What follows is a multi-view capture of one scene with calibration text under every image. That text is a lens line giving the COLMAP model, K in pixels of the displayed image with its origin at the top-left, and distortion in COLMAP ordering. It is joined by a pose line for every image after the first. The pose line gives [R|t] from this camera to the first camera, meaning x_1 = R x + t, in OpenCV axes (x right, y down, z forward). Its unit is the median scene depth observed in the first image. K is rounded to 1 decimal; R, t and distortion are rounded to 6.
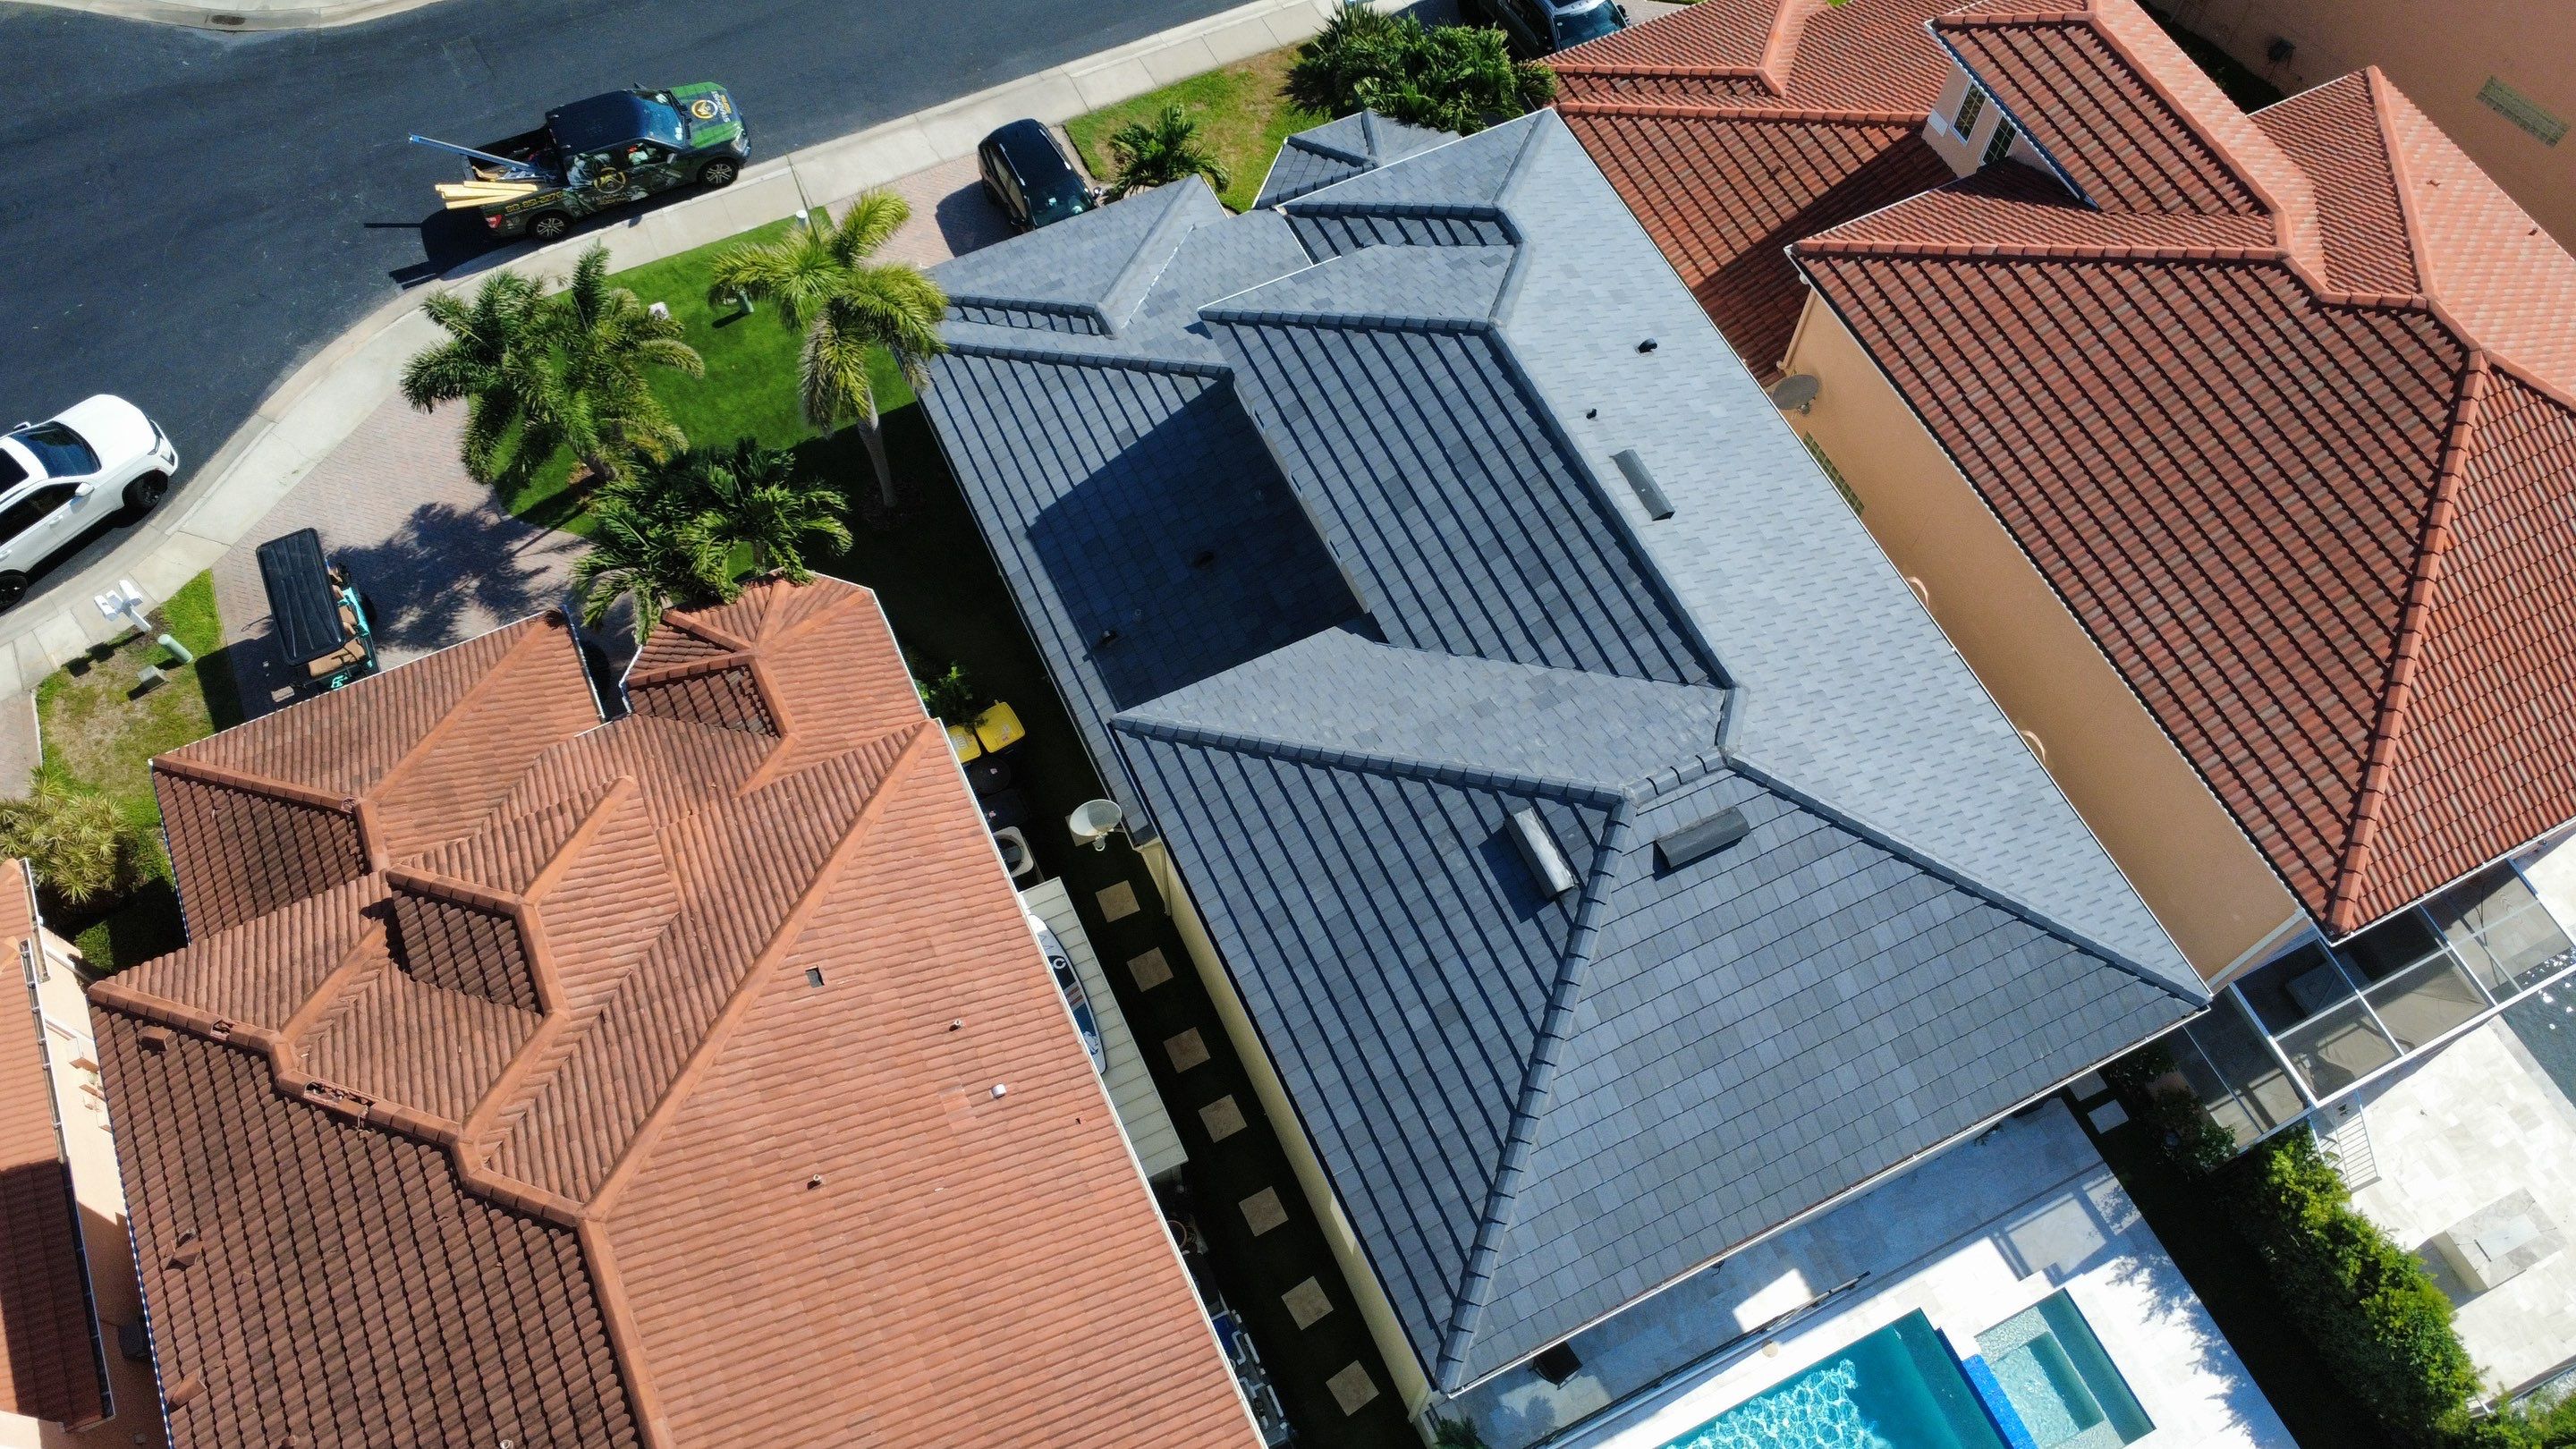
lens RADIAL K [[1884.9, 0, 1284.0], [0, 1884.9, 714.7], [0, 0, 1]] dist [0.001960, -0.002294]
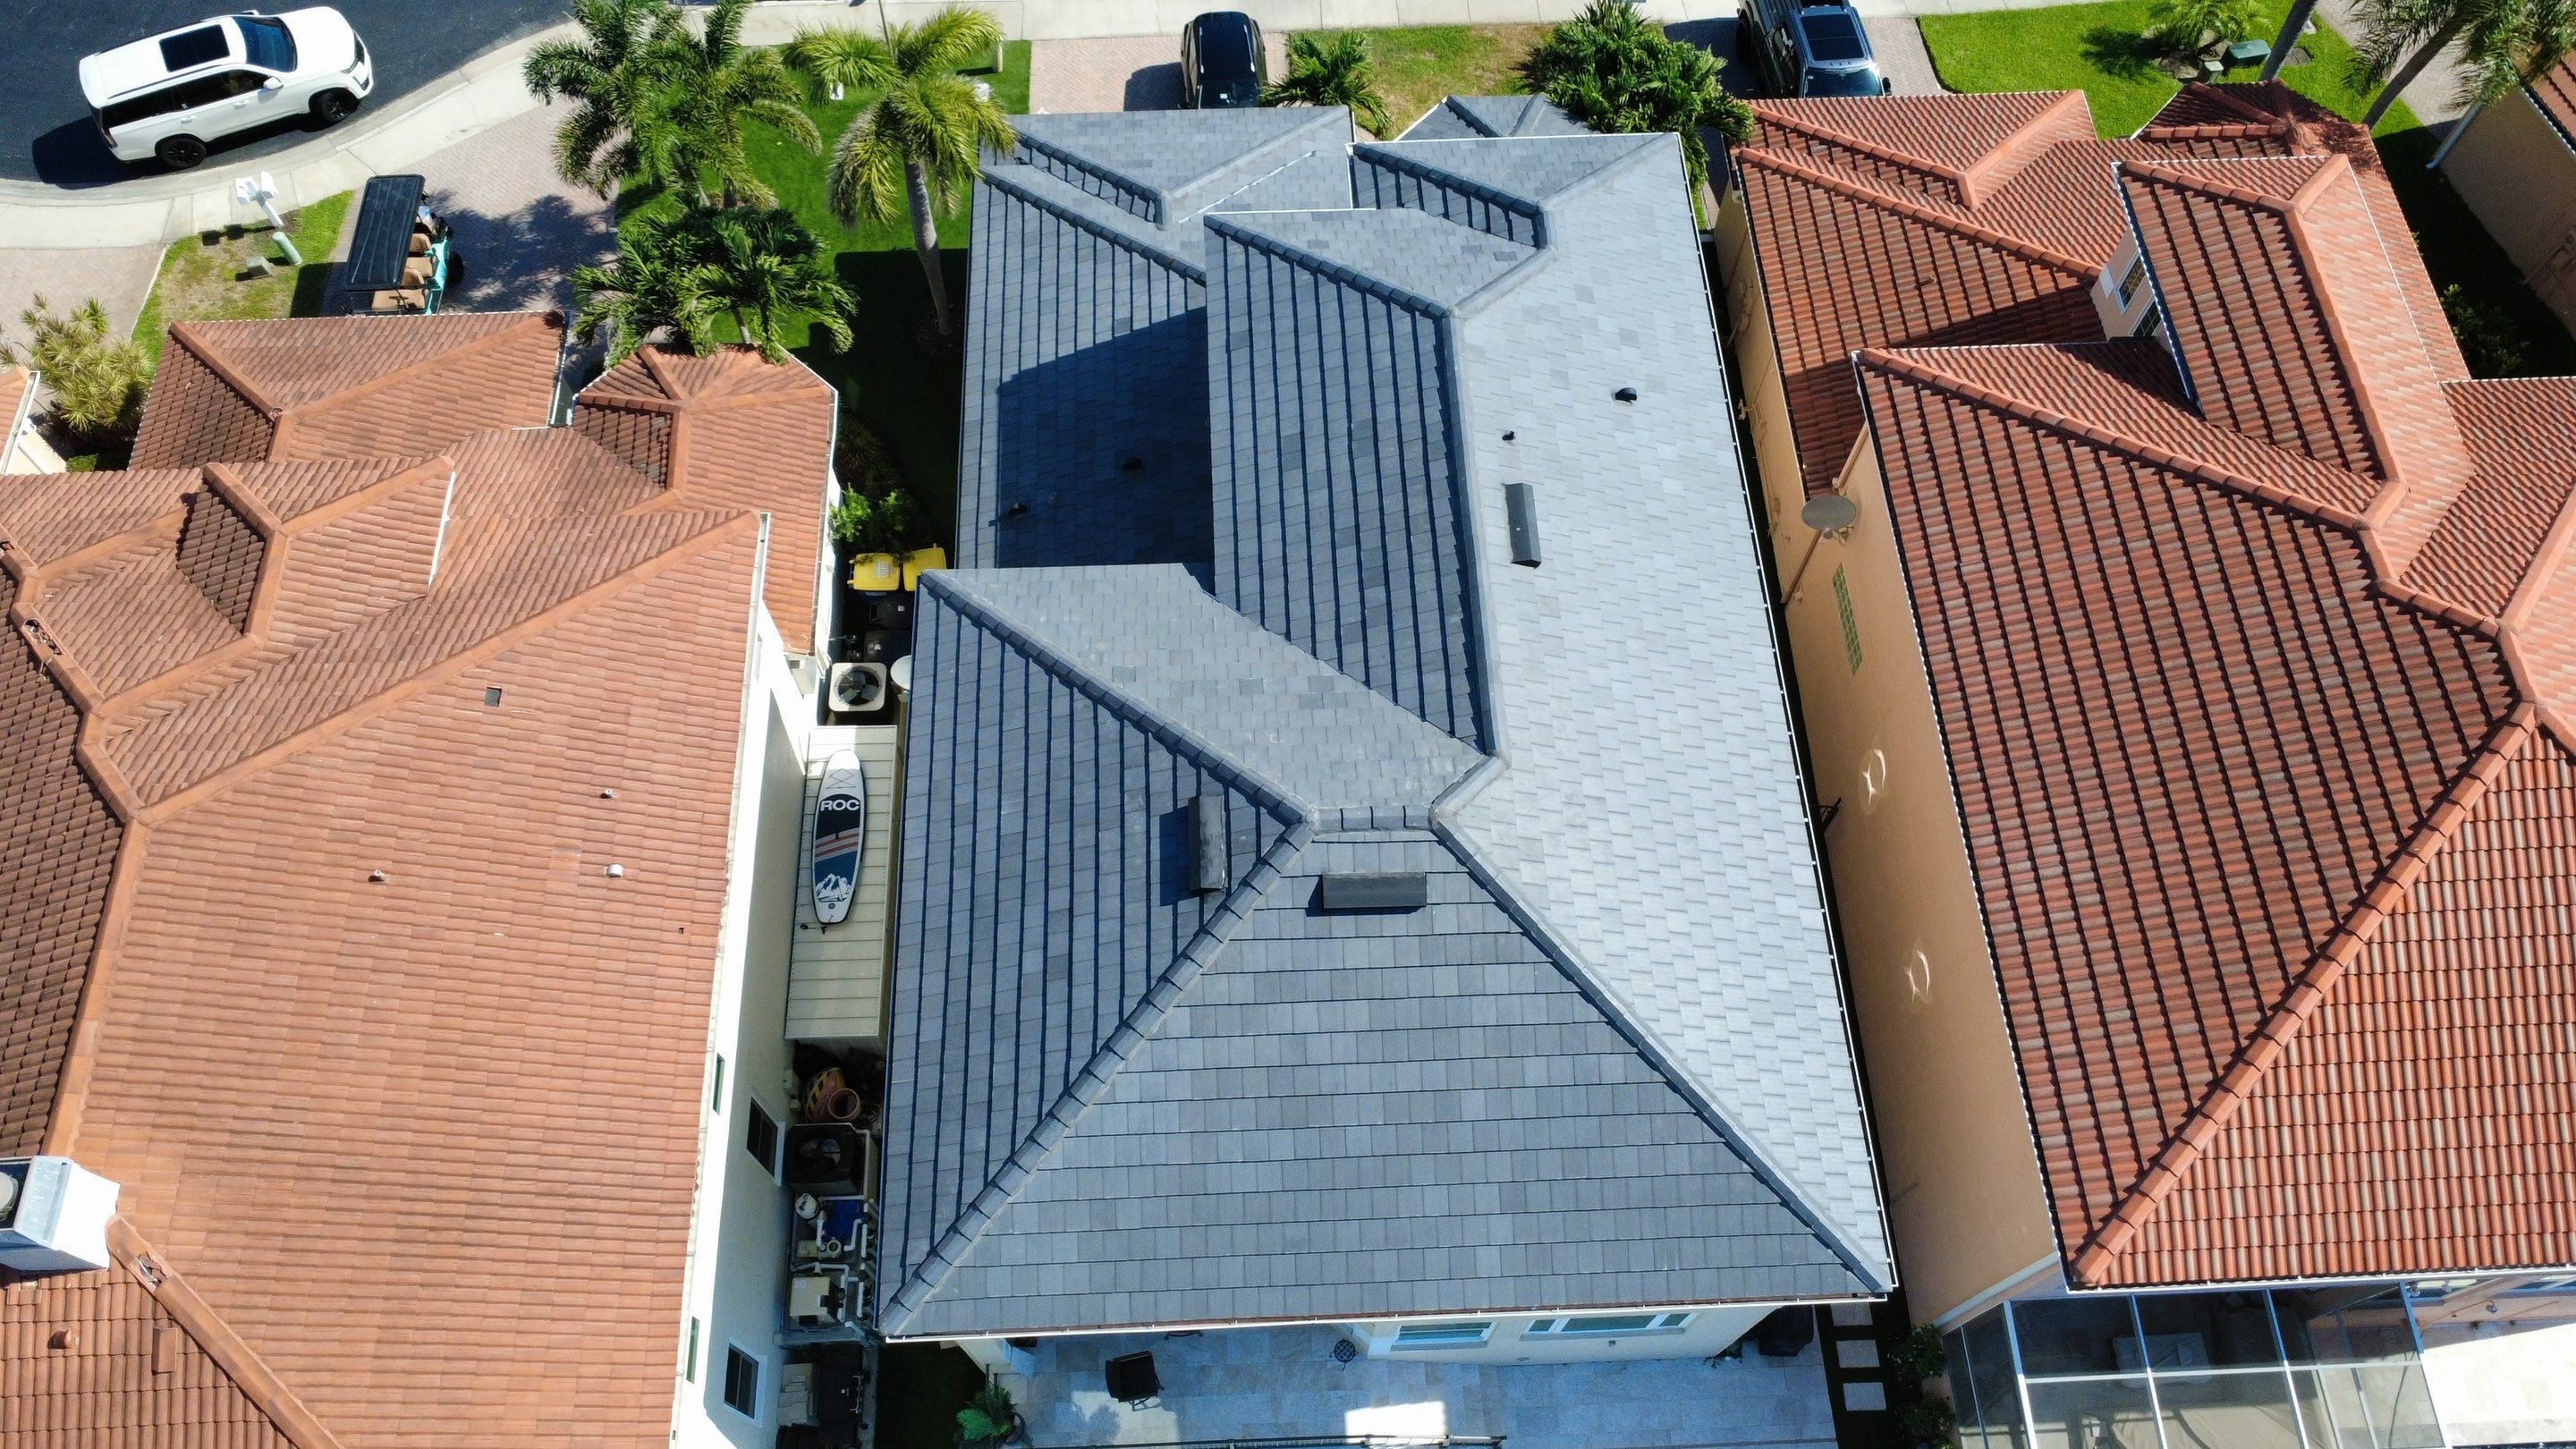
lens RADIAL K [[1884.9, 0, 1284.0], [0, 1884.9, 713.3], [0, 0, 1]] dist [0.001960, -0.002294]
pose [[0.919679, 0.346938, -0.183916, 0.265162], [-0.346301, 0.937408, 0.036630, -0.027840], [0.185112, 0.030003, 0.982259, 0.080736]]
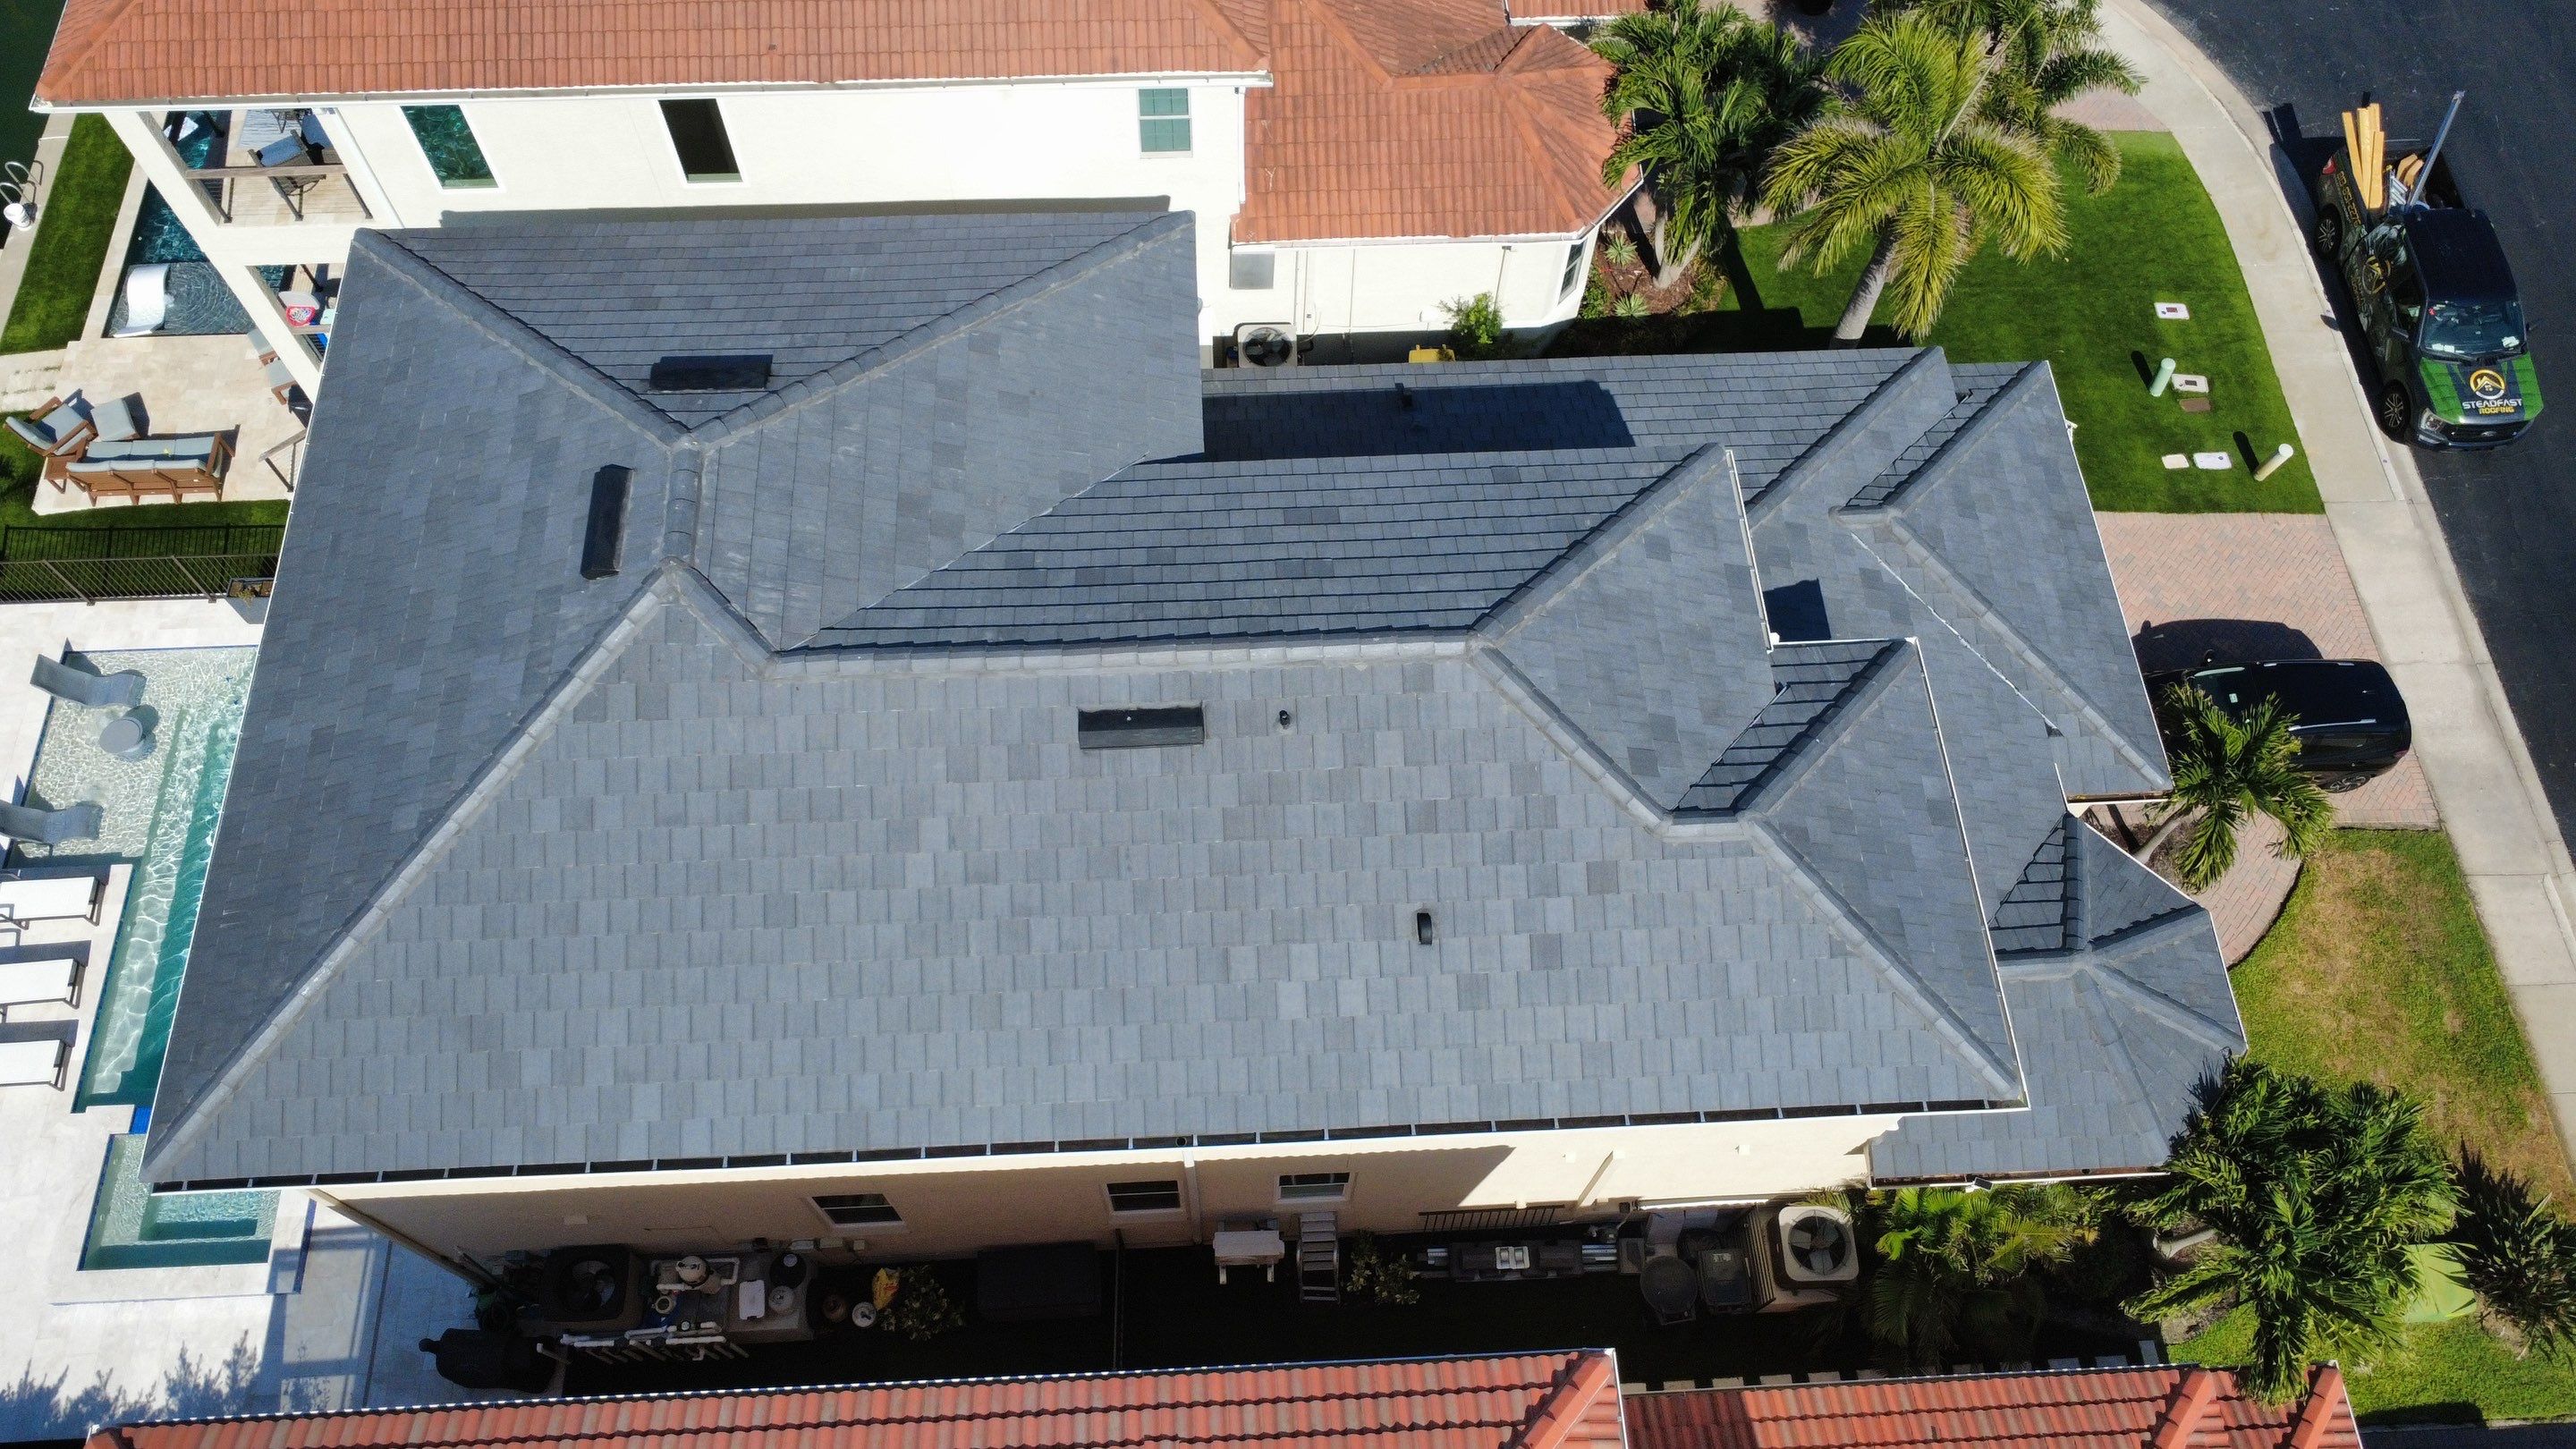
lens RADIAL K [[1884.9, 0, 1288.1], [0, 1884.9, 719.6], [0, 0, 1]] dist [0.001960, -0.002294]
pose [[-0.384396, 0.812203, -0.438823, 0.433855], [-0.825388, -0.089462, 0.557433, -0.506124], [0.413491, 0.576474, 0.704771, 0.508690]]
